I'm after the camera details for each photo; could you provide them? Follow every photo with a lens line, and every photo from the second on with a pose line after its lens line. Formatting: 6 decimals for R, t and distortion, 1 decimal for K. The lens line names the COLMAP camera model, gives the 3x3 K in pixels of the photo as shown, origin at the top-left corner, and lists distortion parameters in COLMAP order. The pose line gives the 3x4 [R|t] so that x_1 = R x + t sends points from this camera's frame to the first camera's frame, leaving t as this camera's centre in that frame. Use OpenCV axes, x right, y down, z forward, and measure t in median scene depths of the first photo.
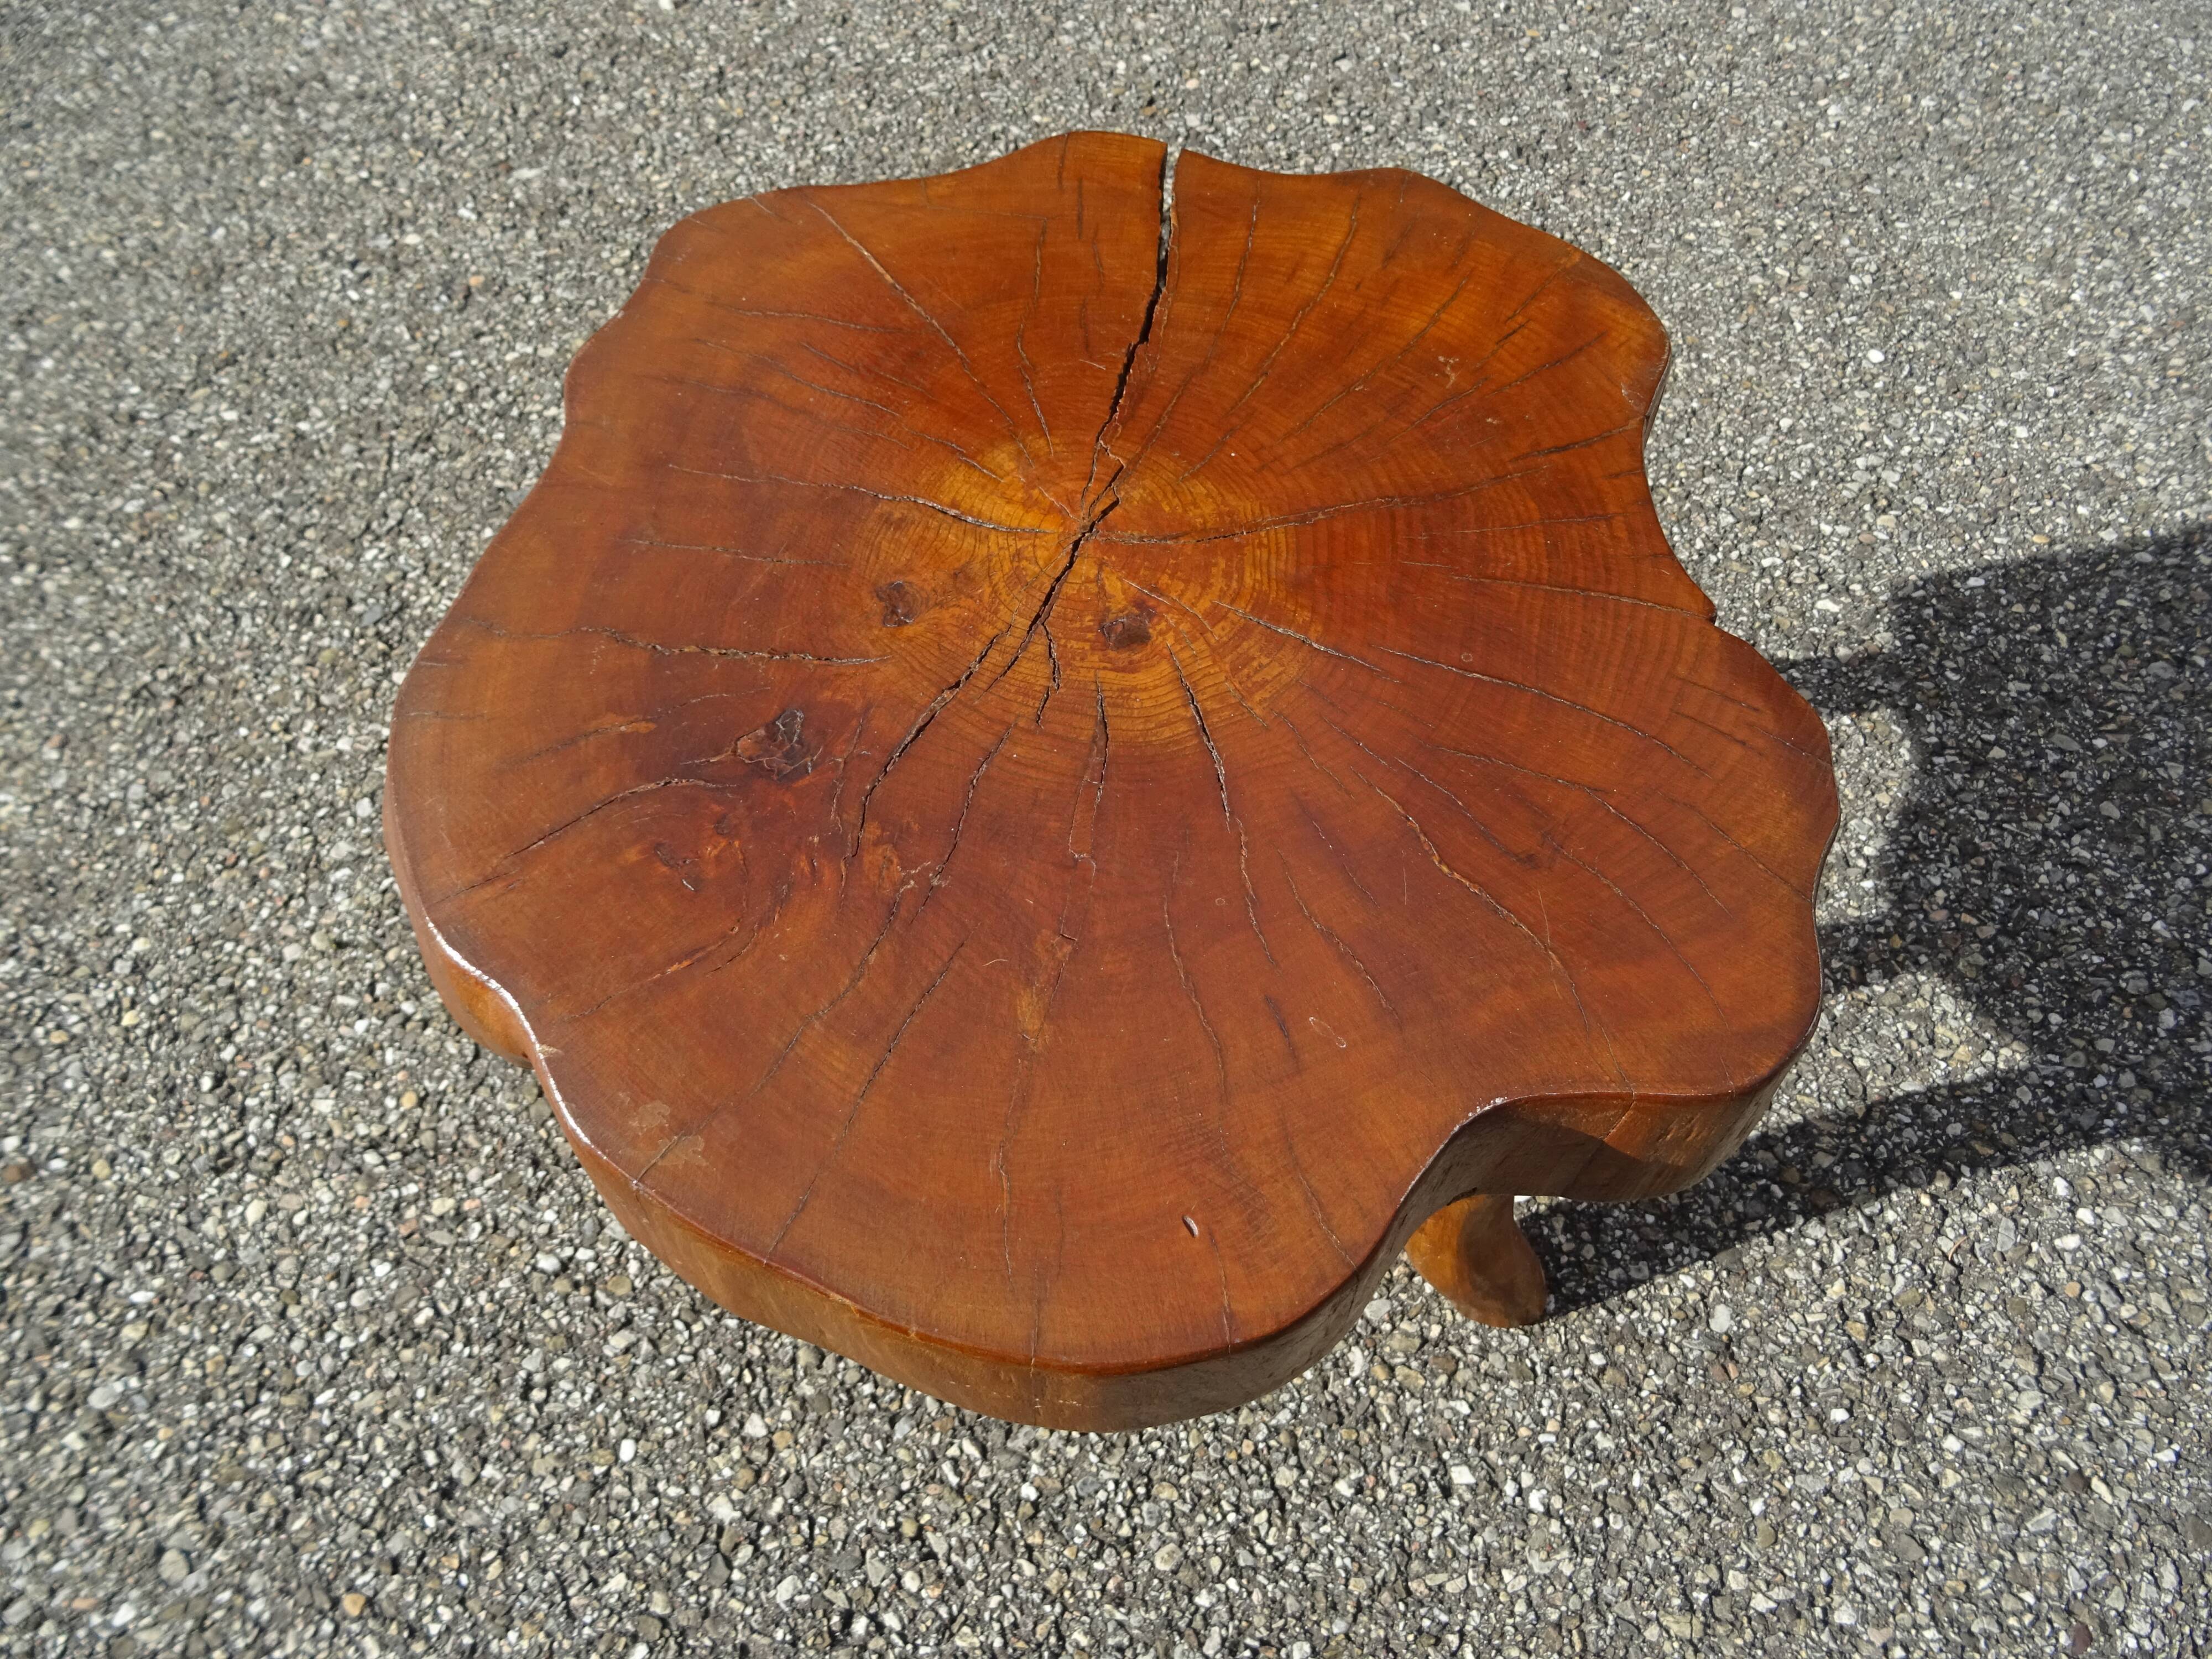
lens RADIAL K [[1578.0, 0, 1102.2], [0, 1578.0, 833.9], [0, 0, 1]] dist [0.003666, -0.010424]
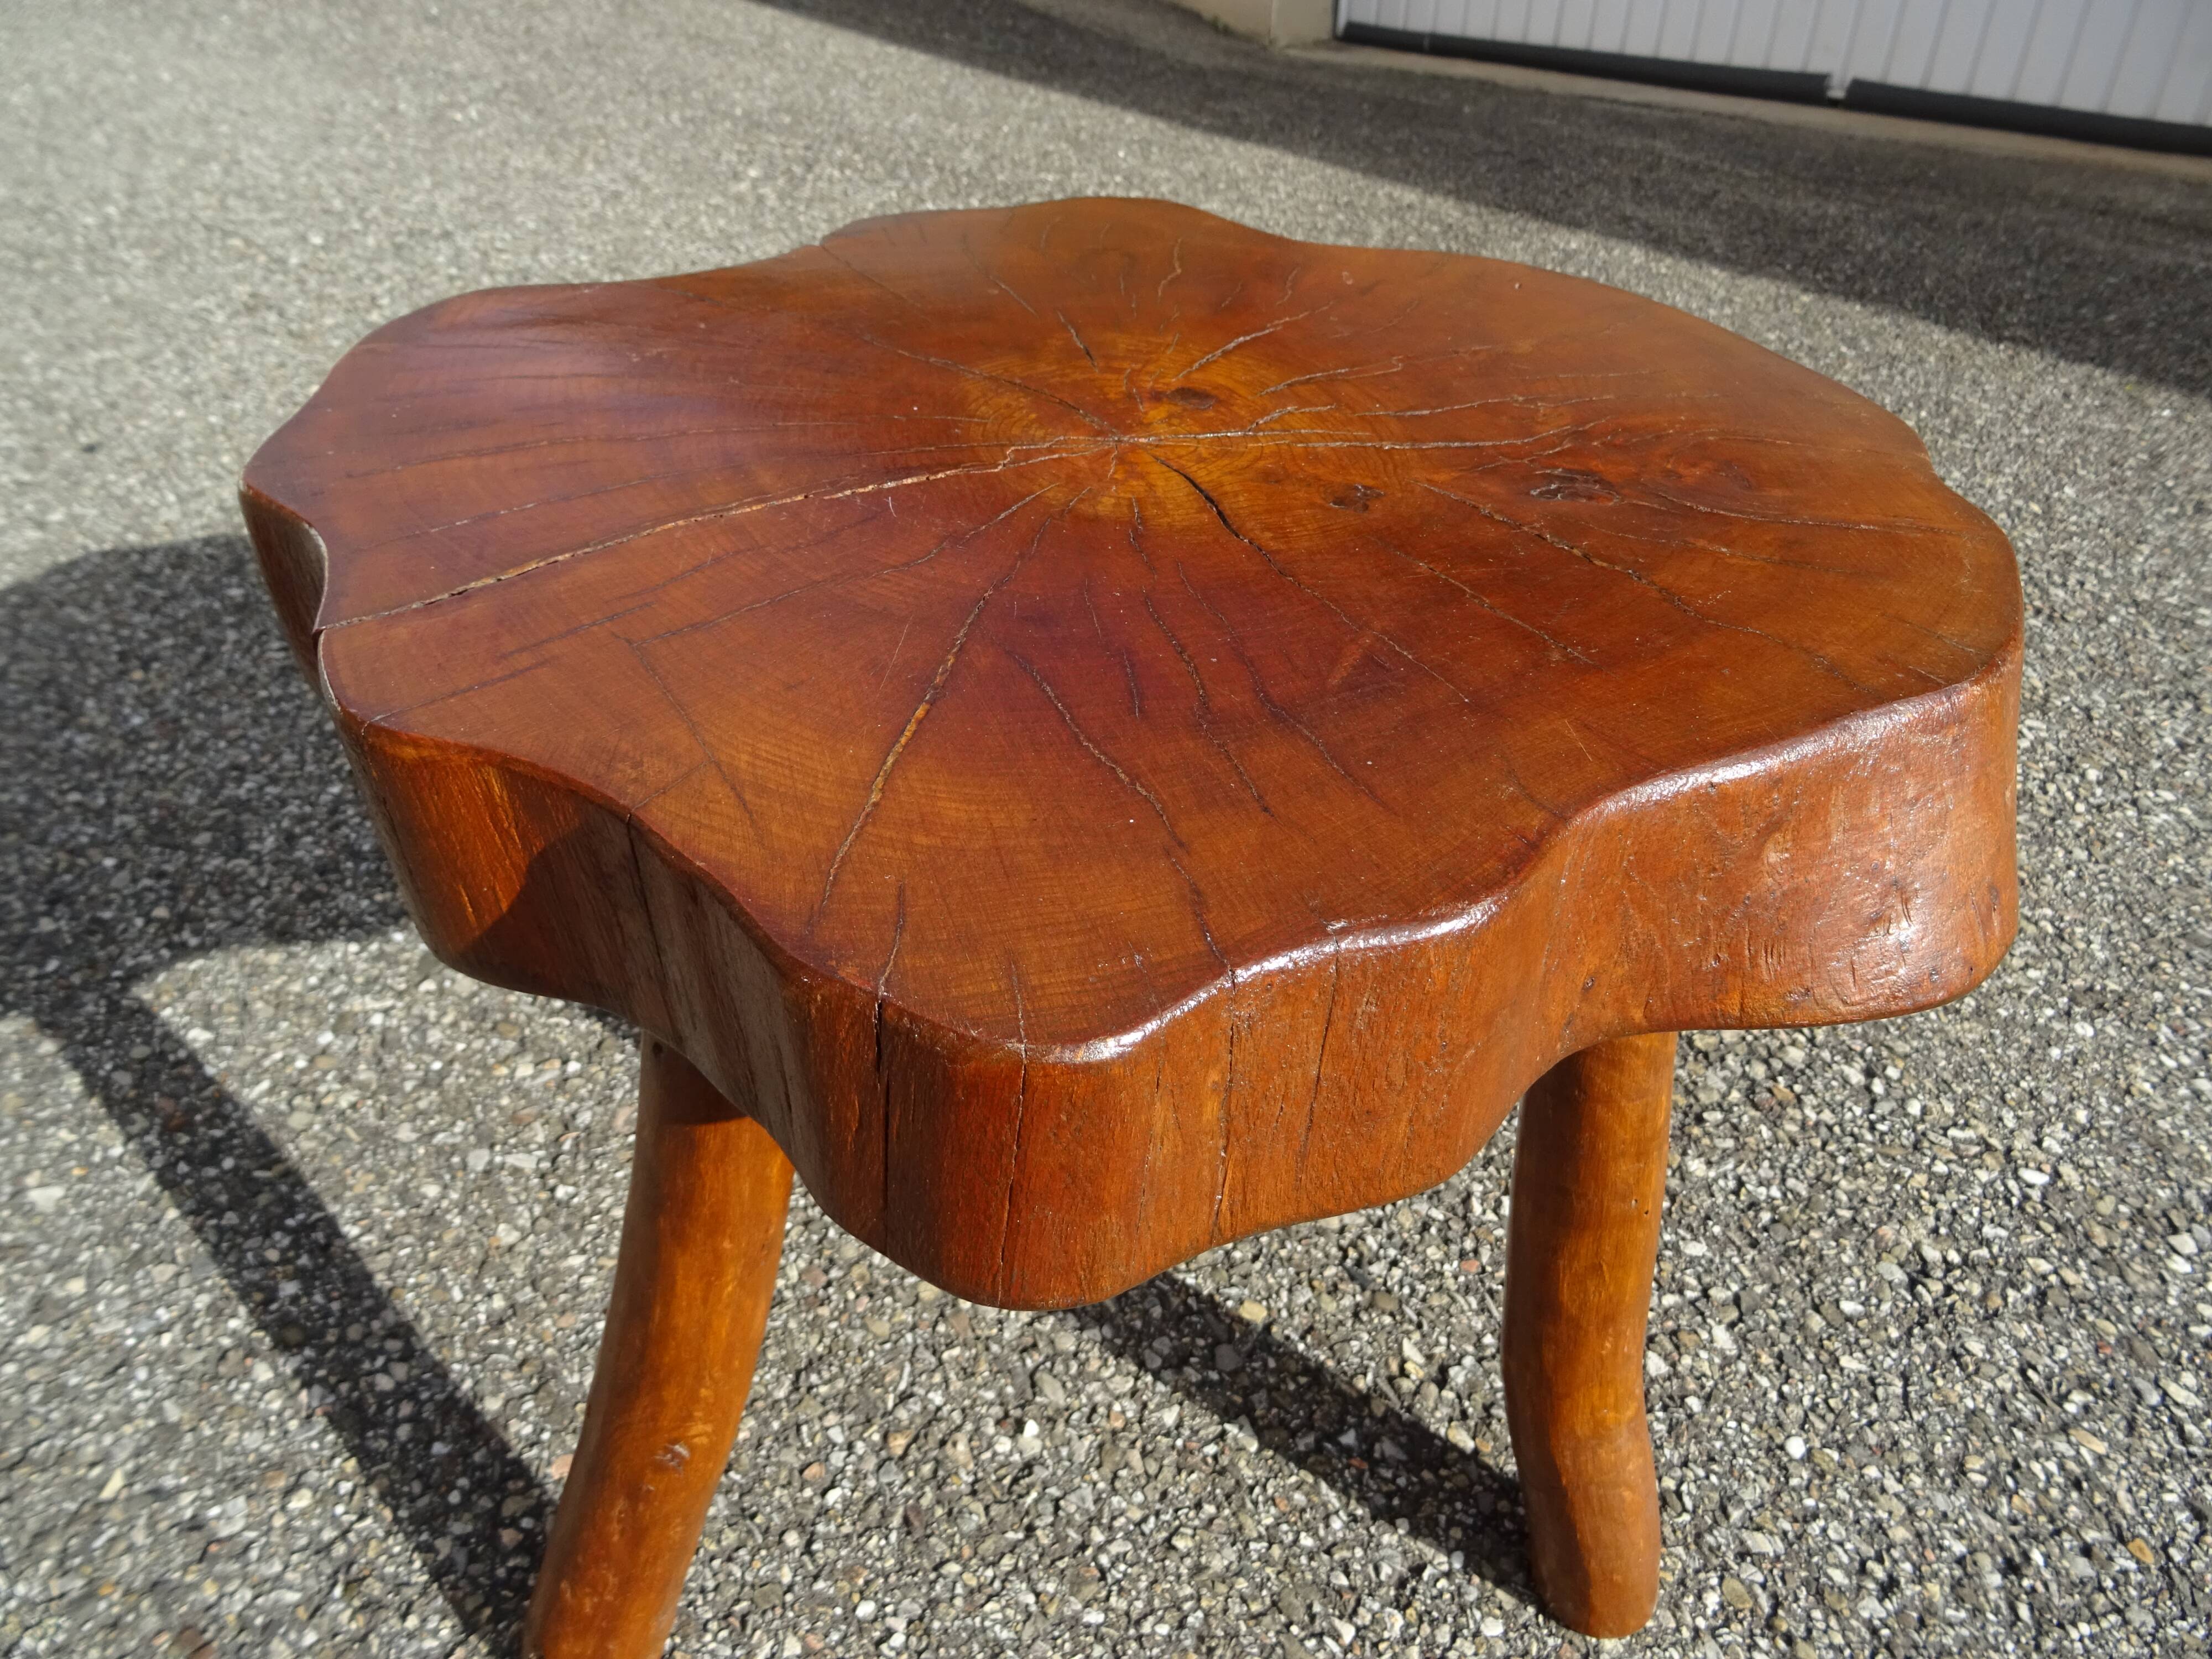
lens RADIAL K [[1578.0, 0, 1106.3], [0, 1578.0, 840.3], [0, 0, 1]] dist [0.003666, -0.010424]
pose [[-0.682320, -0.456825, 0.570746, -0.373365], [0.603317, 0.089029, 0.792517, -0.541868], [-0.412854, 0.885090, 0.214864, 0.652765]]
